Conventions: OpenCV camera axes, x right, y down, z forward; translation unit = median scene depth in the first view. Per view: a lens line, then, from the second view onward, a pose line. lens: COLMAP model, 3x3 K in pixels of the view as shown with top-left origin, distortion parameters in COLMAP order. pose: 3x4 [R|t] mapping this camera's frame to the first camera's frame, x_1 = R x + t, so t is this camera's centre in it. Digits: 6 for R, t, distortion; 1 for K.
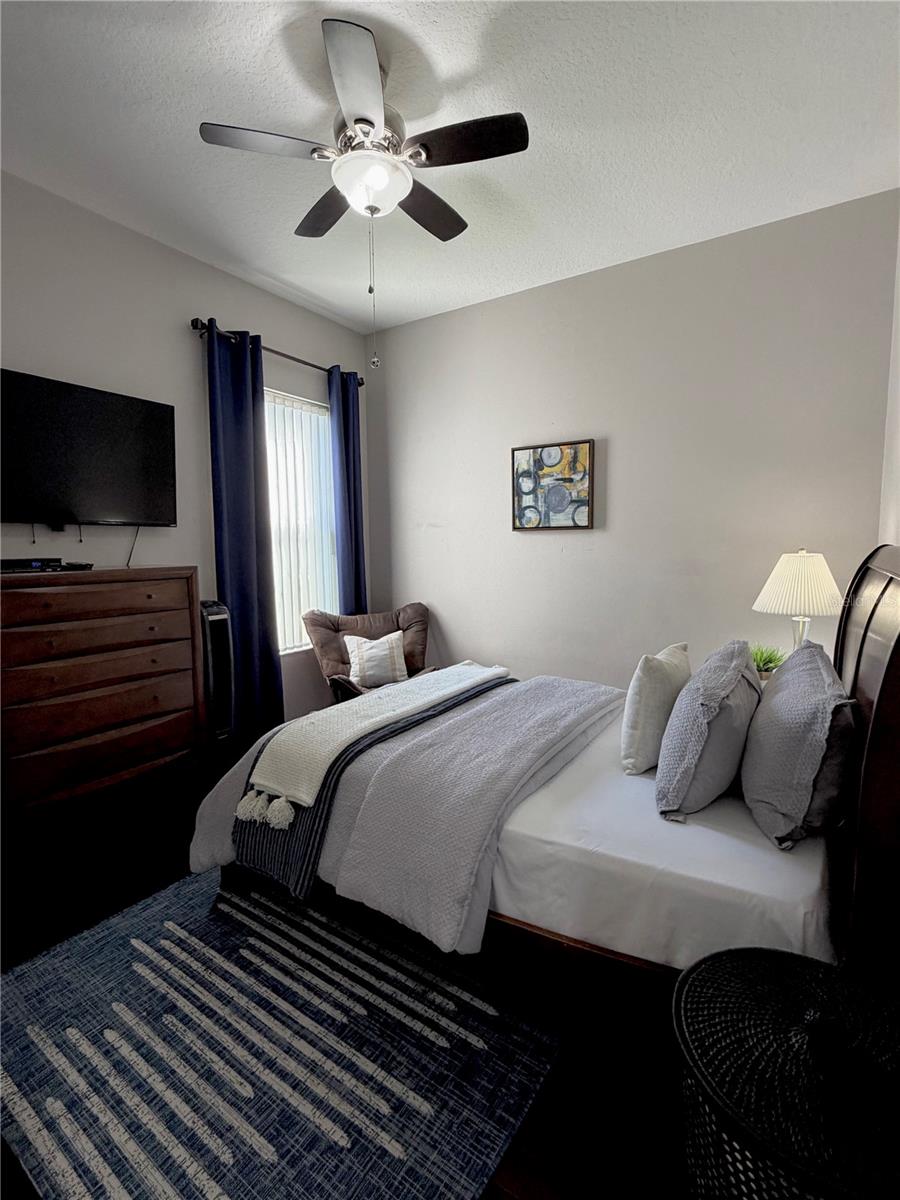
lens RADIAL K [[550.1, 0, 450.0], [0, 550.1, 600.0], [0, 0, 1]] dist [-0.000799, -0.000296]
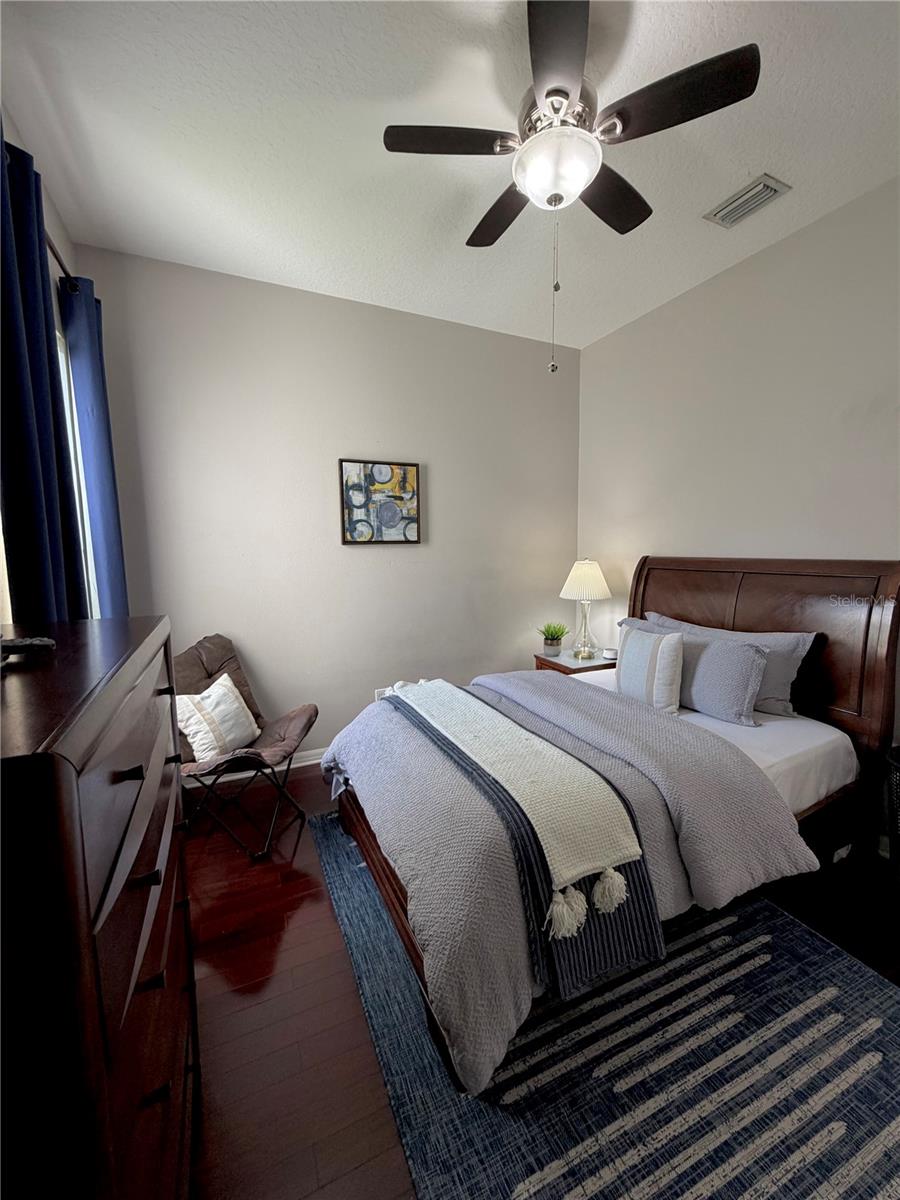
lens RADIAL K [[479.0, 0, 447.8], [0, 479.0, 597.7], [0, 0, 1]] dist [-0.000550, 0.000676]
pose [[0.525435, -0.088132, 0.846257, -1.012992], [0.093061, 0.994606, 0.045801, -0.107303], [-0.845729, 0.054688, 0.530802, 0.800404]]
